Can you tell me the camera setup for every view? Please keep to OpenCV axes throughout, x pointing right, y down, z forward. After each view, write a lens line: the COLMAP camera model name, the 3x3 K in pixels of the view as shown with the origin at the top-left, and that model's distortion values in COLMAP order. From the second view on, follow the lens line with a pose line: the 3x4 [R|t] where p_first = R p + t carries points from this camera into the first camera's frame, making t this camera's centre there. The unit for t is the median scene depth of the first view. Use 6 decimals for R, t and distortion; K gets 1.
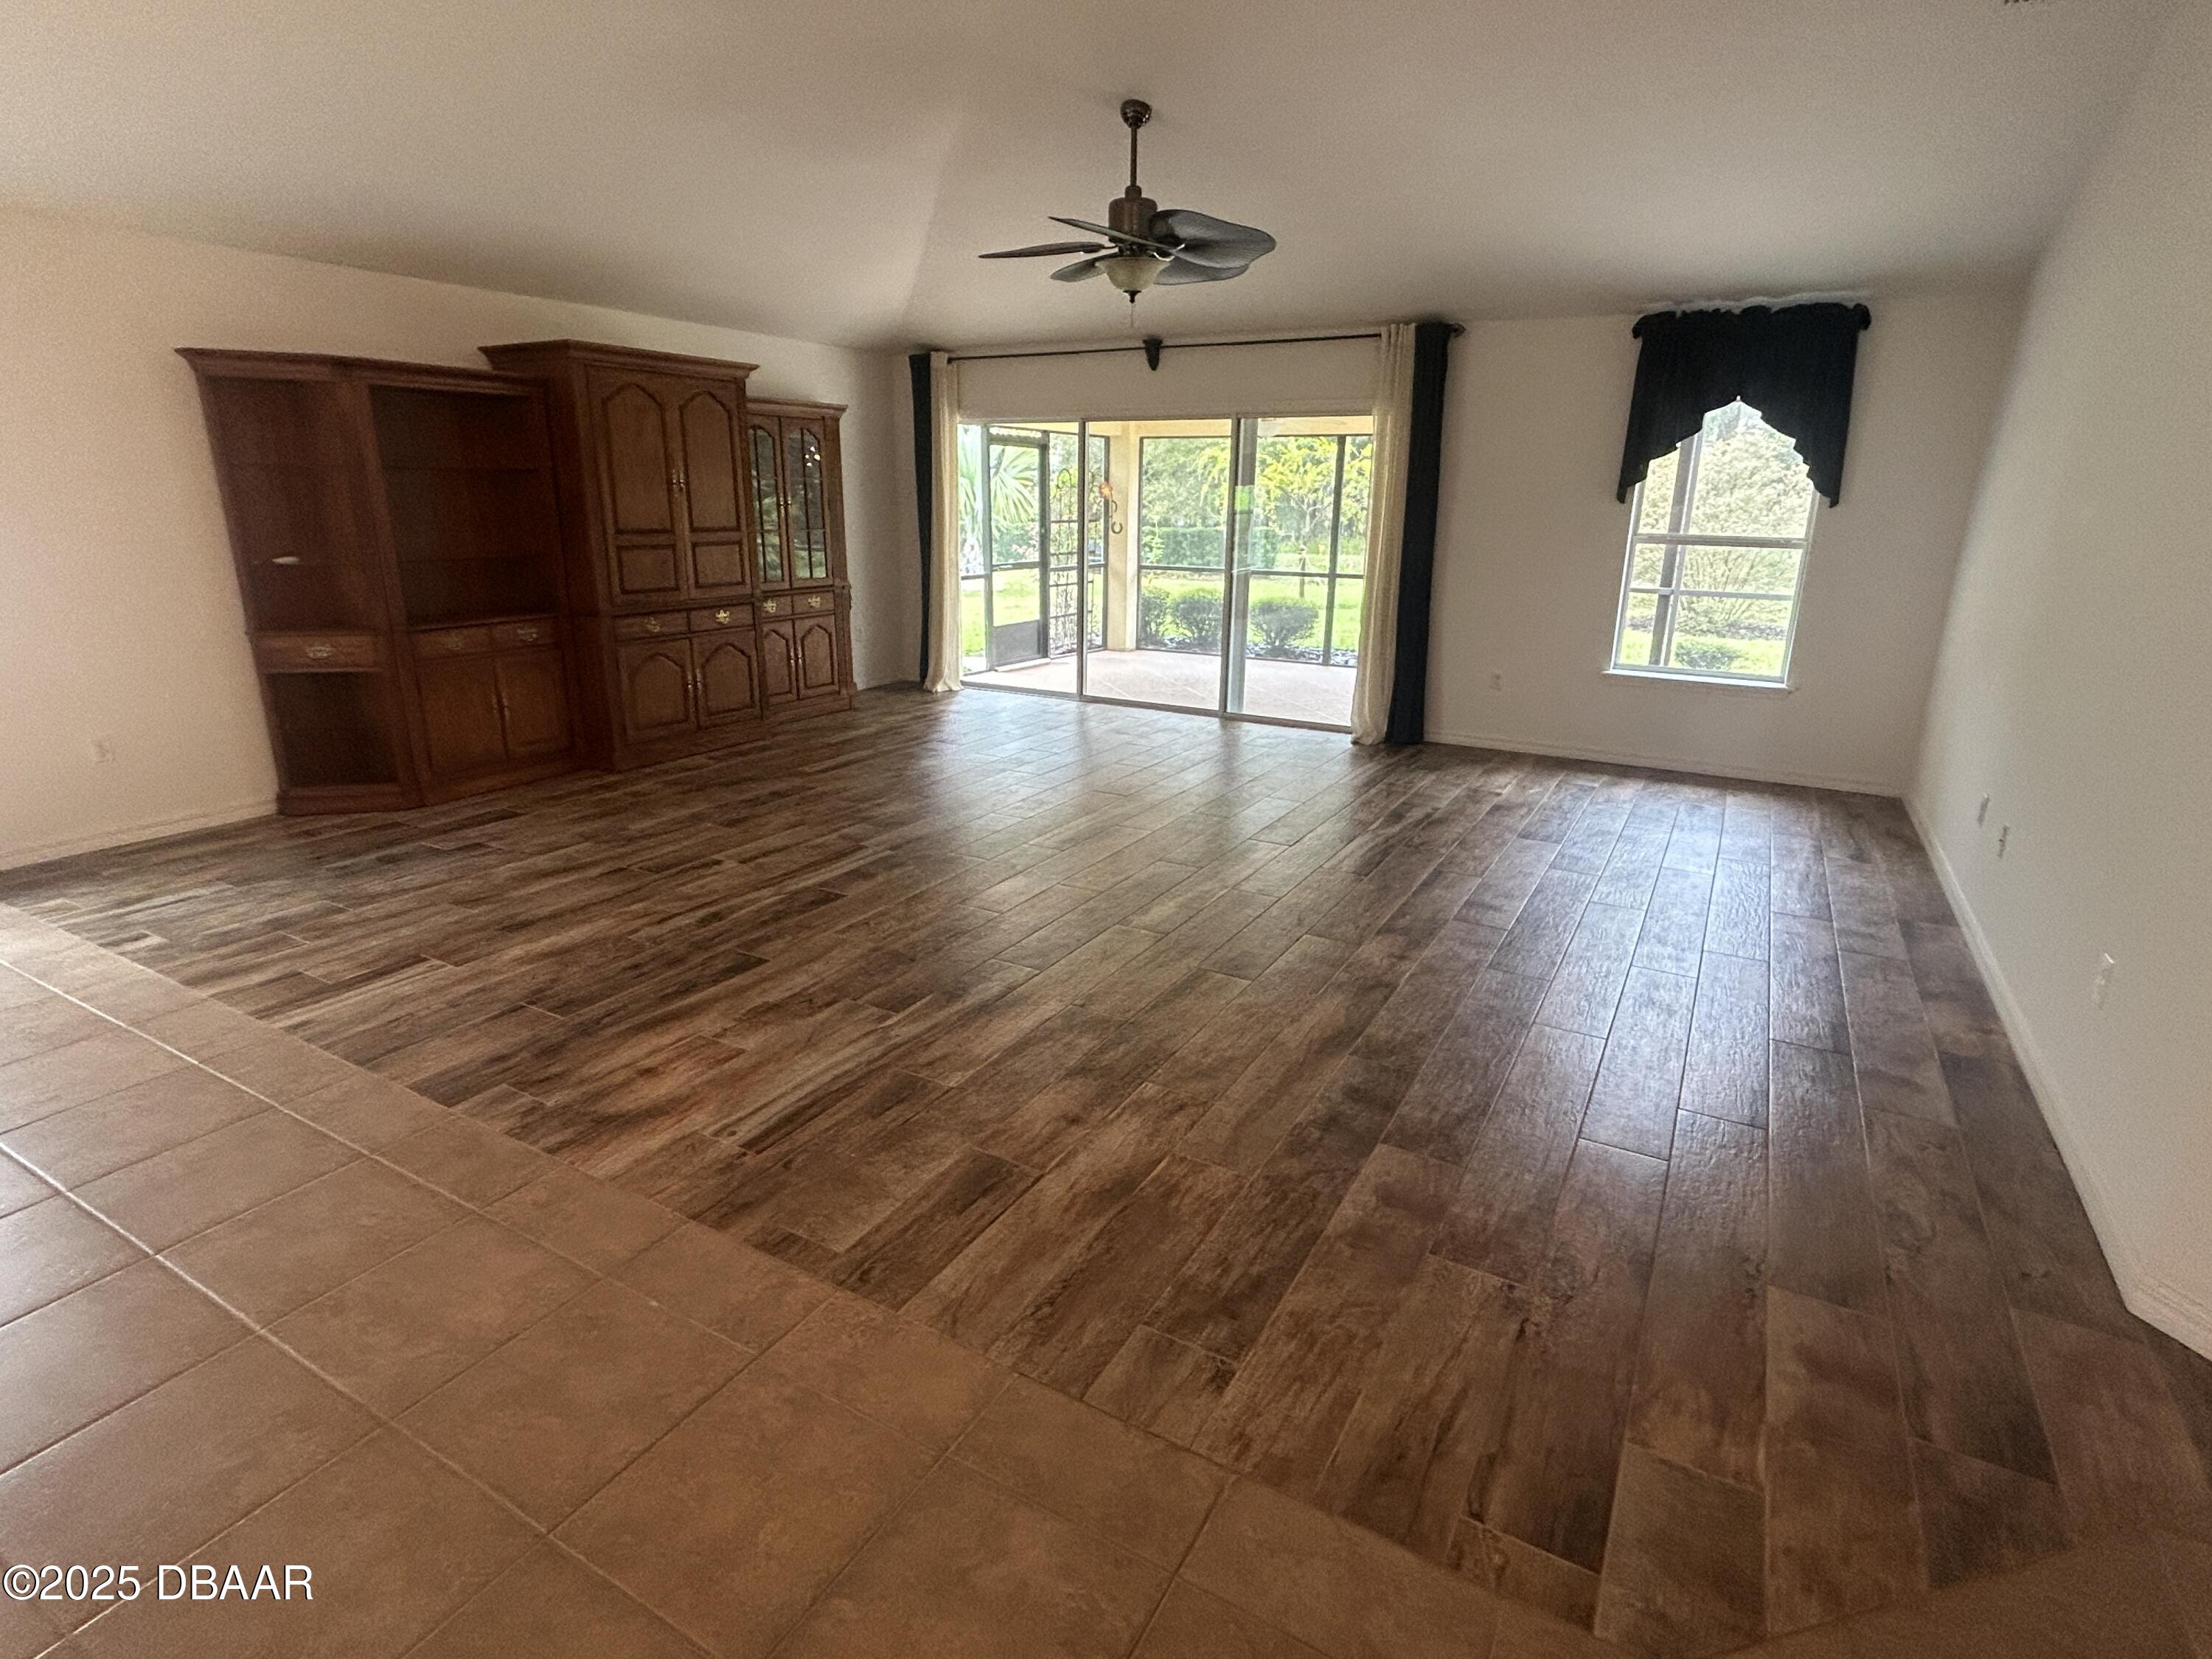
lens RADIAL K [[1126.1, 0, 1106.9], [0, 1126.1, 825.5], [0, 0, 1]] dist [-0.001183, 0.000951]
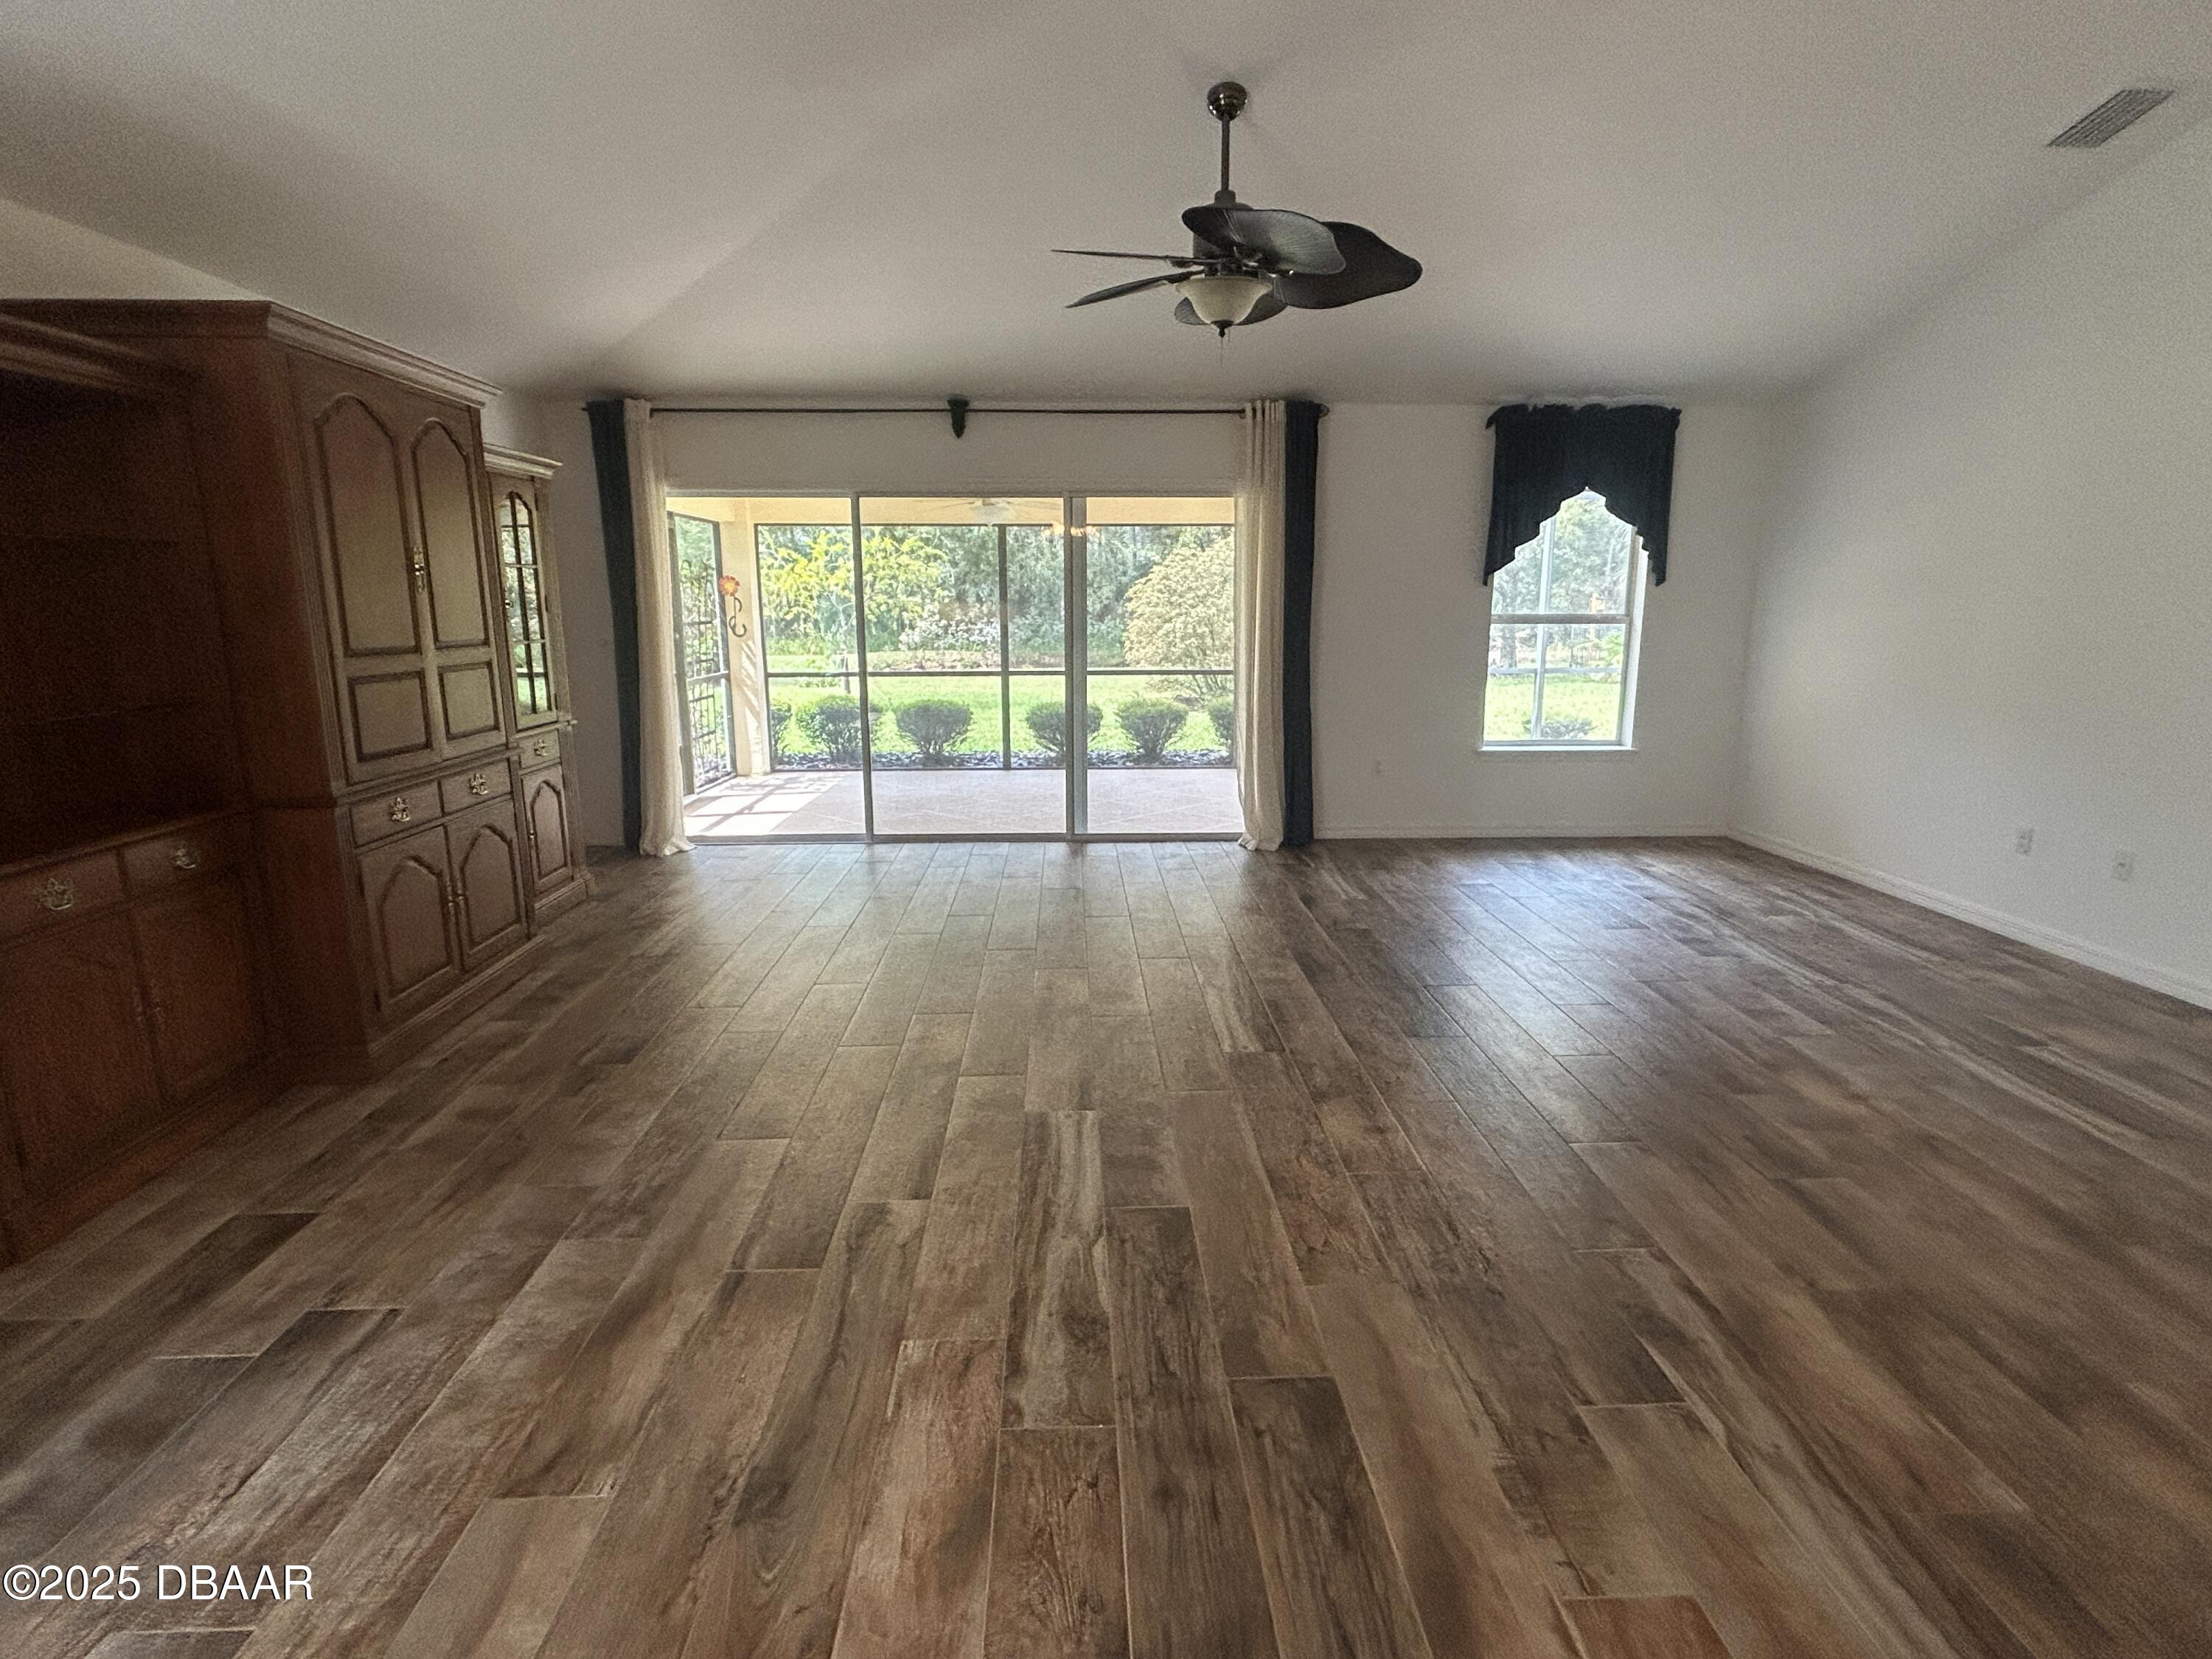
lens RADIAL K [[1126.1, 0, 1106.5], [0, 1126.1, 825.5], [0, 0, 1]] dist [-0.001183, 0.000951]
pose [[0.850761, -0.120267, 0.511606, -0.409960], [0.162561, 0.985945, -0.038552, -0.093799], [-0.499779, 0.115965, 0.858355, 0.341849]]
